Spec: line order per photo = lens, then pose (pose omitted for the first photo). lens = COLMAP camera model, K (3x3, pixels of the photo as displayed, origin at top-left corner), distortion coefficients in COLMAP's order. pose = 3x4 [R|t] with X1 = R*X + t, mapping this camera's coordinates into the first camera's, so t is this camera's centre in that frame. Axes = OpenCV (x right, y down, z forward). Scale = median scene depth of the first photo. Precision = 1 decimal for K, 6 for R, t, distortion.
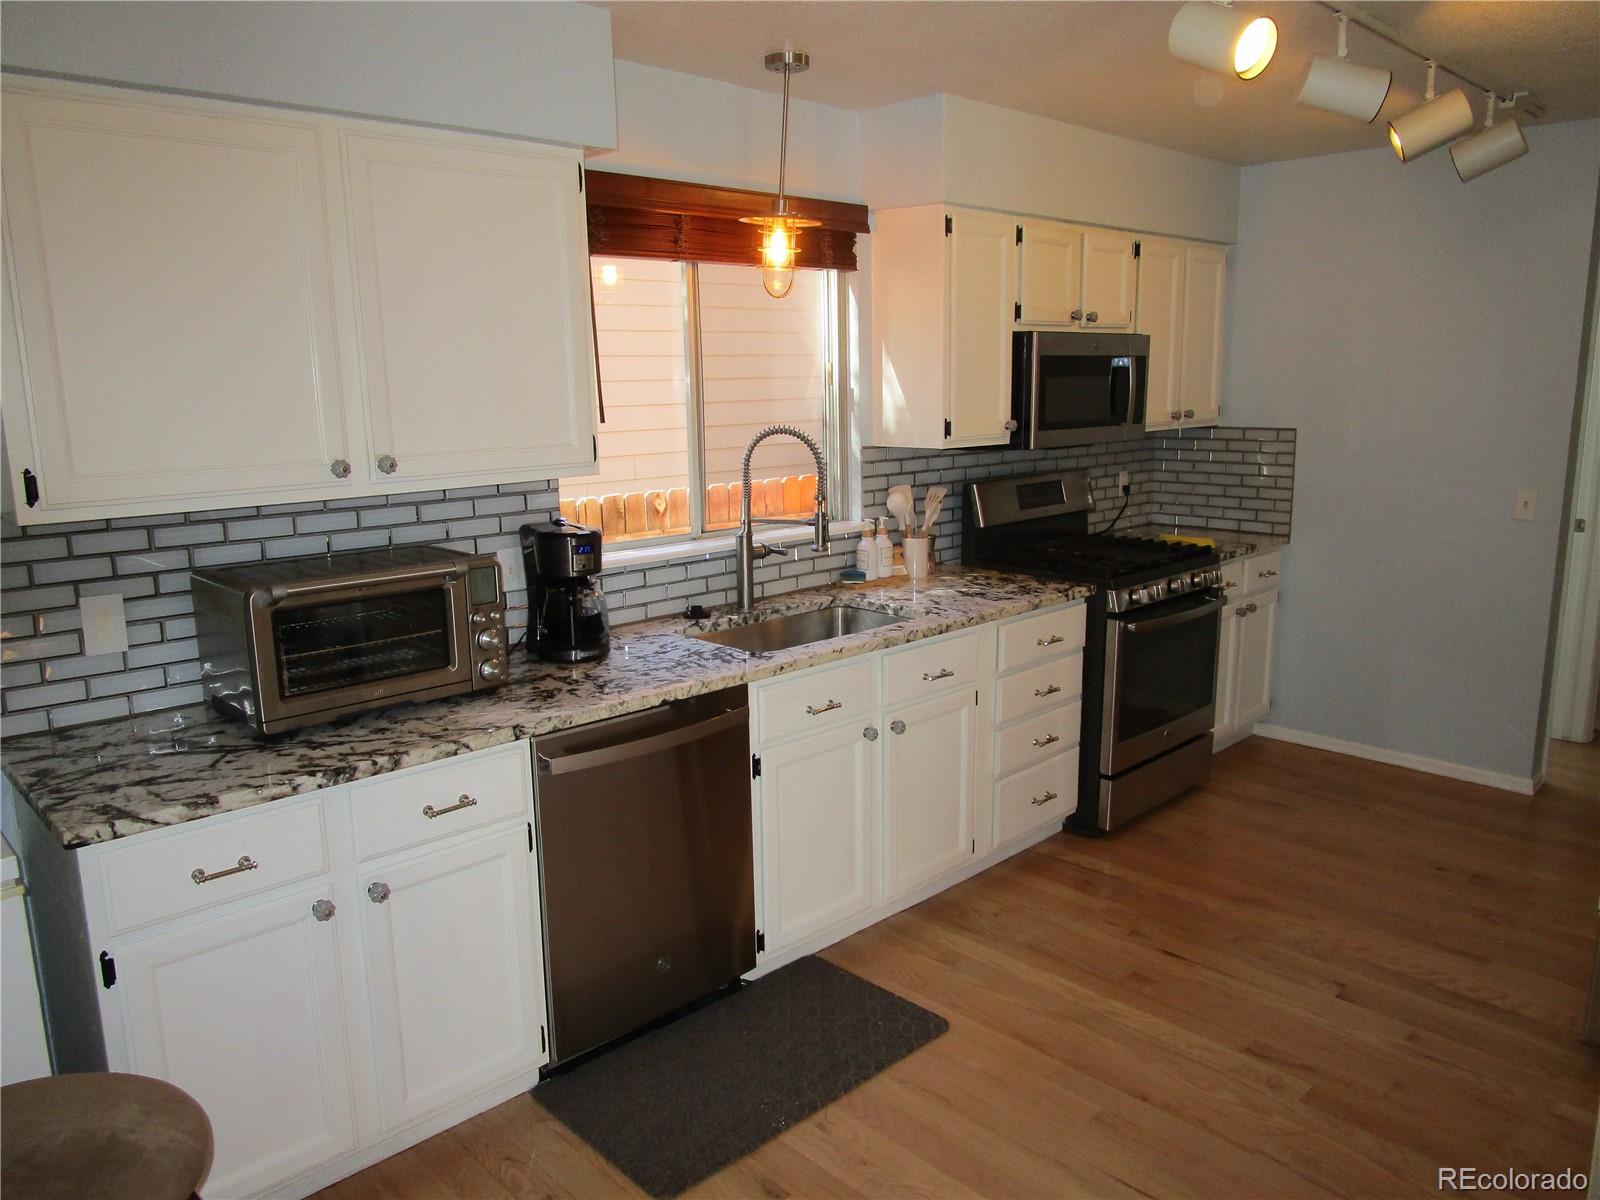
lens RADIAL K [[1149.6, 0, 800.0], [0, 1149.6, 600.0], [0, 0, 1]] dist [-0.030275, 0.000641]
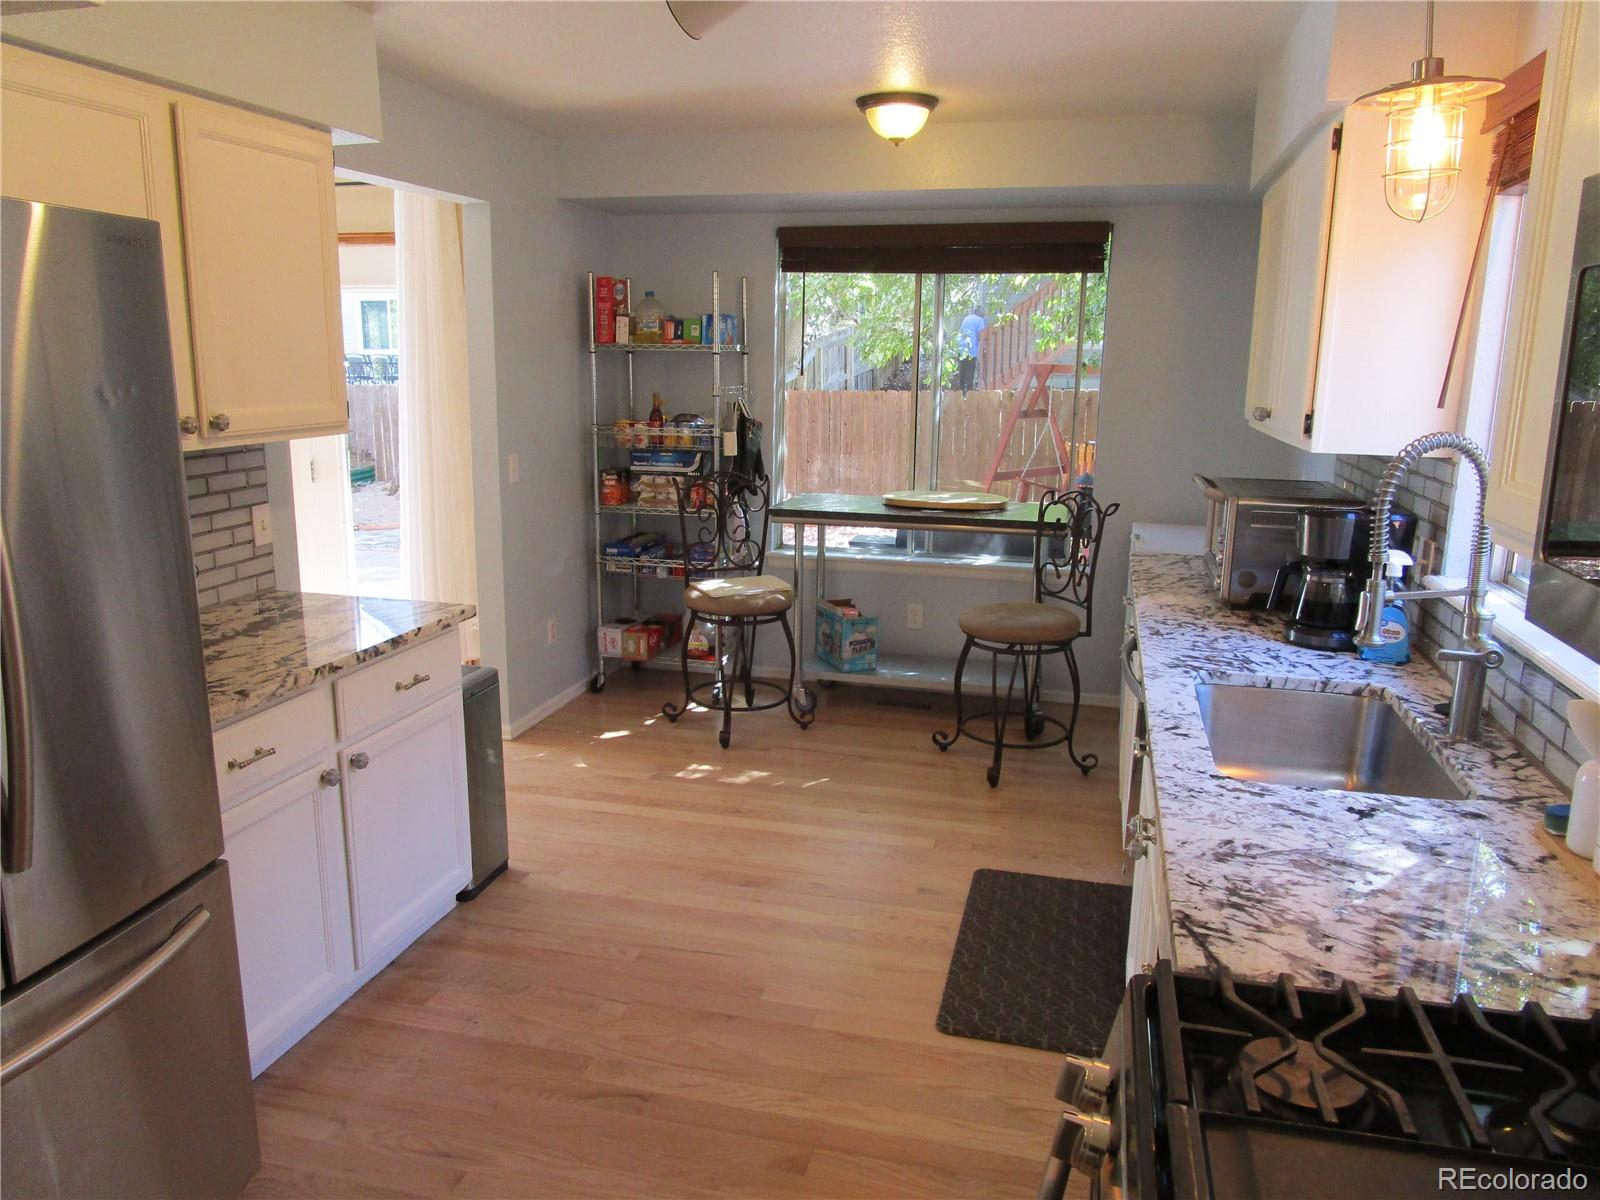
lens RADIAL K [[1138.4, 0, 800.0], [0, 1138.4, 600.0], [0, 0, 1]] dist [-0.033852, 0.015240]
pose [[-0.854086, 0.116597, -0.506895, 0.612213], [-0.098244, 0.920845, 0.377349, -0.279577], [0.510769, 0.372088, -0.775026, 1.413112]]
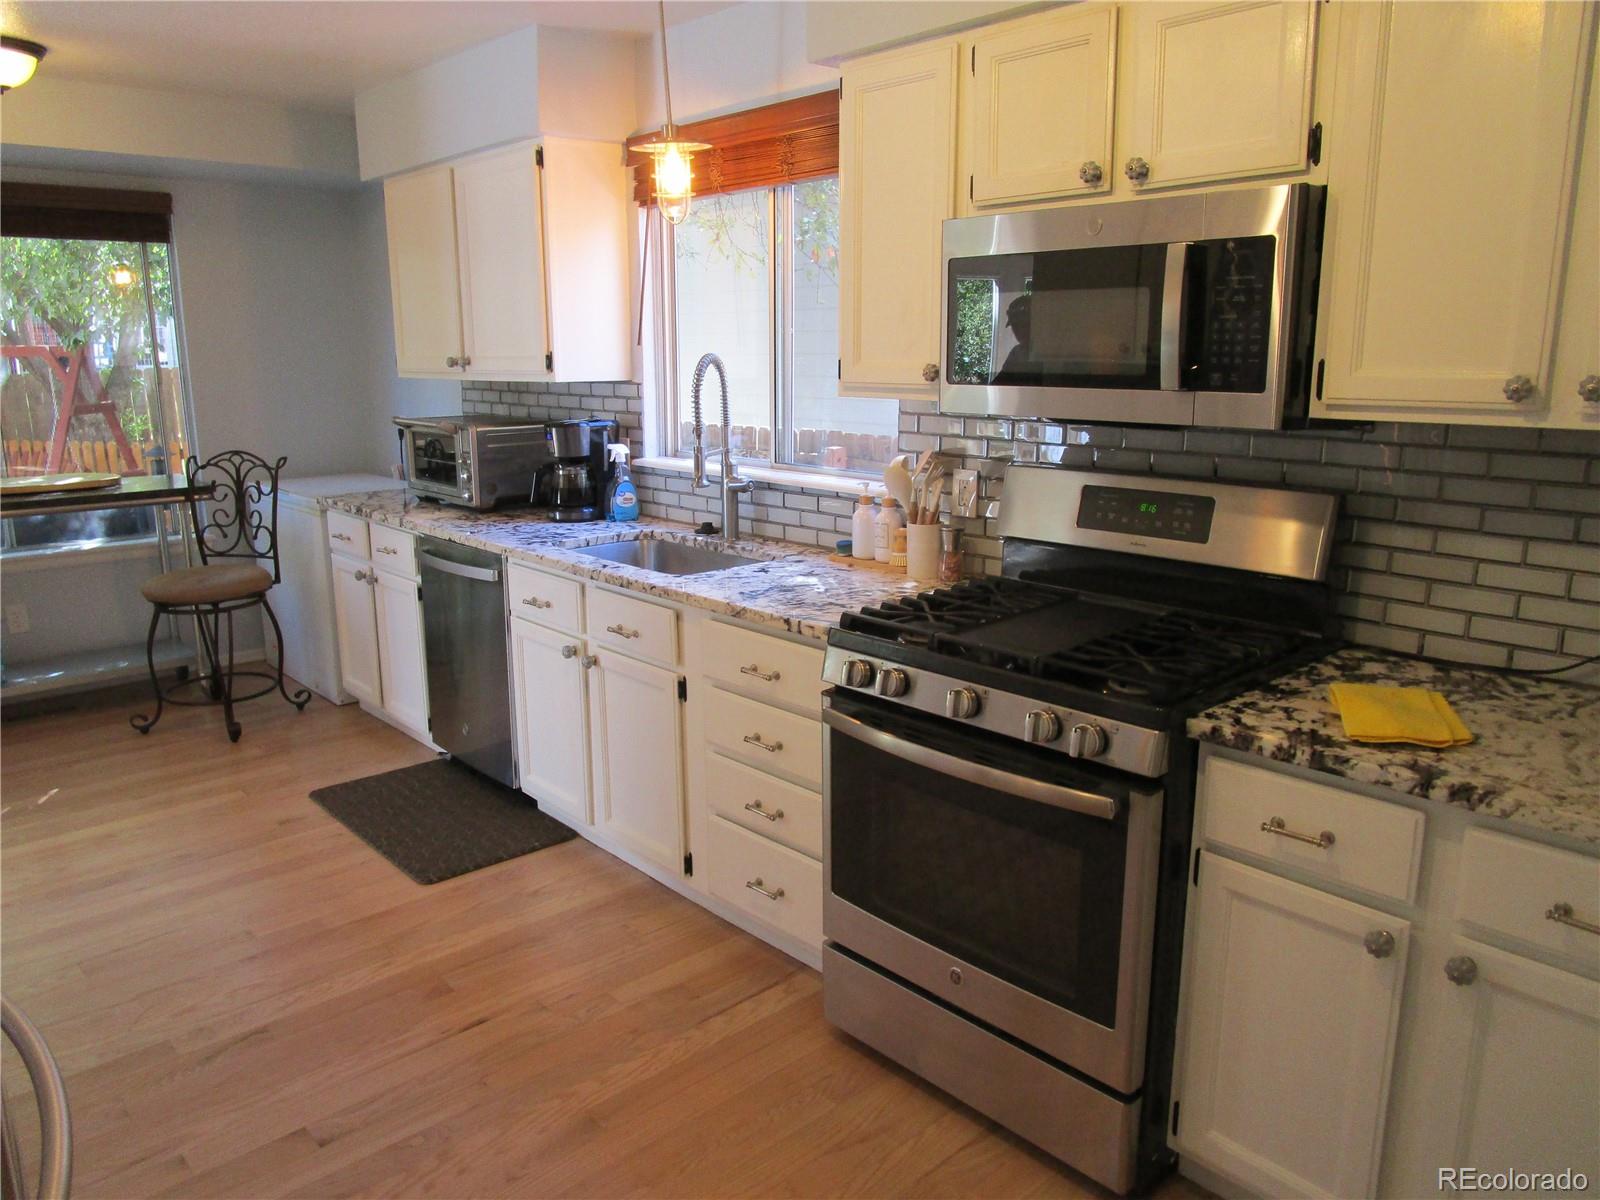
lens RADIAL K [[1138.4, 0, 800.0], [0, 1138.4, 600.0], [0, 0, 1]] dist [-0.033852, 0.015240]
pose [[-0.017196, 0.231810, -0.972609, 1.048711], [-0.192538, 0.953779, 0.230727, -0.204934], [0.981139, 0.191231, 0.028231, 1.171434]]
